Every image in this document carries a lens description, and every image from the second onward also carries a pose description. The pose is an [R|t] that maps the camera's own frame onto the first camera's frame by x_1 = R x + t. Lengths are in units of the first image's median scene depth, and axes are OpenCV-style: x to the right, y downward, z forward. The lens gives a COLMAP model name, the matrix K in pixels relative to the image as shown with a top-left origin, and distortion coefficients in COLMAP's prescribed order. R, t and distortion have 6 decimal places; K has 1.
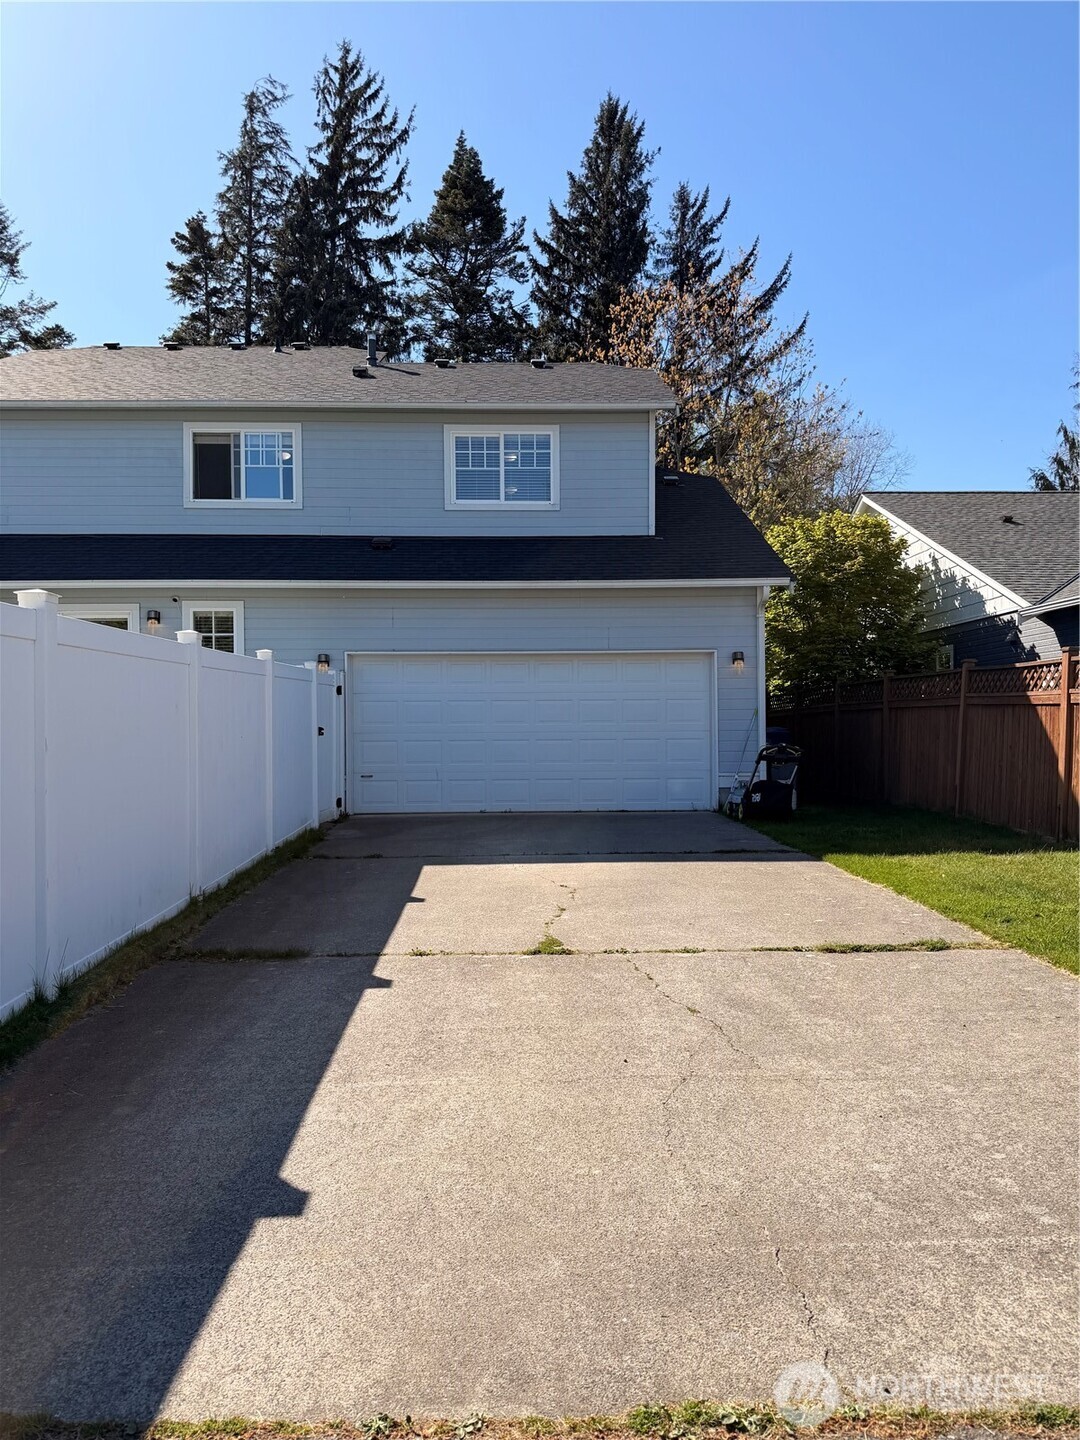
lens RADIAL K [[997.3, 0, 537.0], [0, 997.3, 718.7], [0, 0, 1]] dist [0.056152, -0.074635]
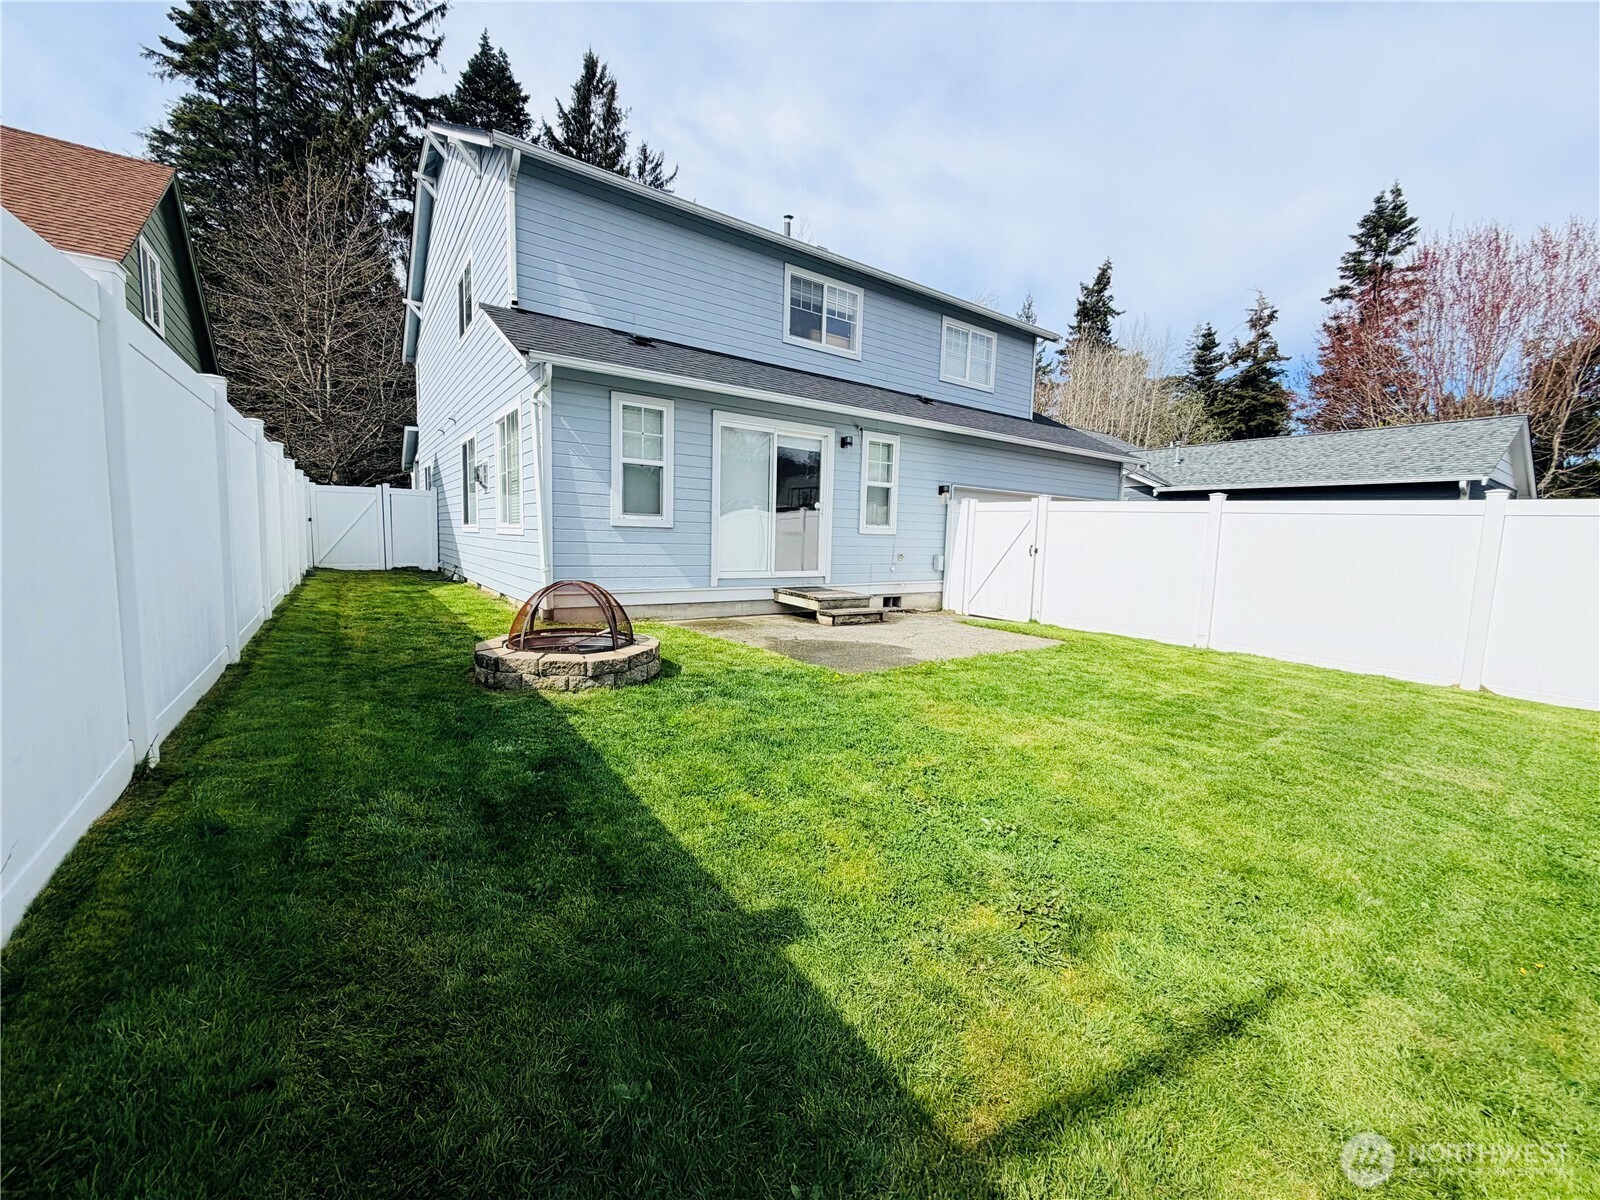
lens RADIAL K [[634.3, 0, 800.7], [0, 634.3, 598.3], [0, 0, 1]] dist [0.000200, 0.000277]
pose [[0.832294, -0.023469, 0.553837, -0.197888], [-0.038158, 0.994308, 0.099476, 0.001530], [-0.553019, -0.103926, 0.826661, 0.099018]]
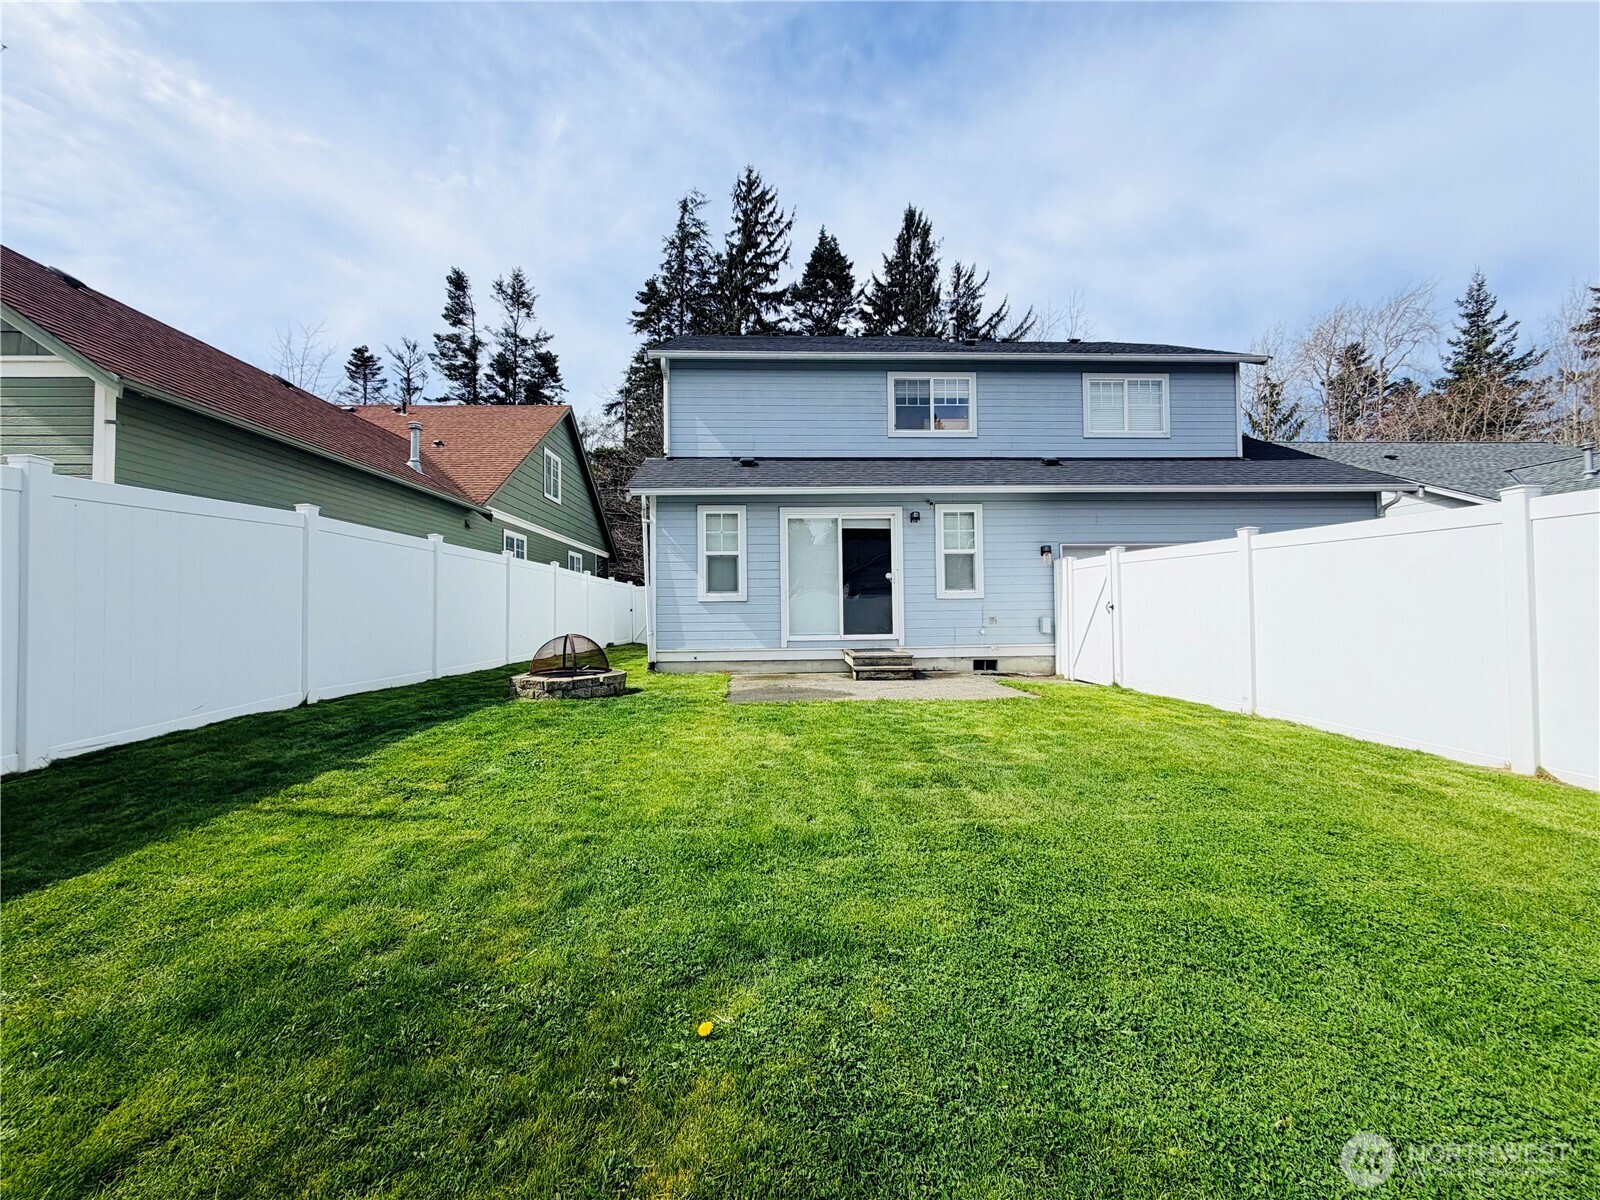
lens RADIAL K [[634.3, 0, 799.0], [0, 634.3, 600.4], [0, 0, 1]] dist [0.000200, 0.000277]
pose [[0.999866, -0.004299, 0.015784, -0.129038], [0.004598, 0.999810, -0.018934, 0.004424], [-0.015699, 0.019004, 0.999696, 0.050234]]
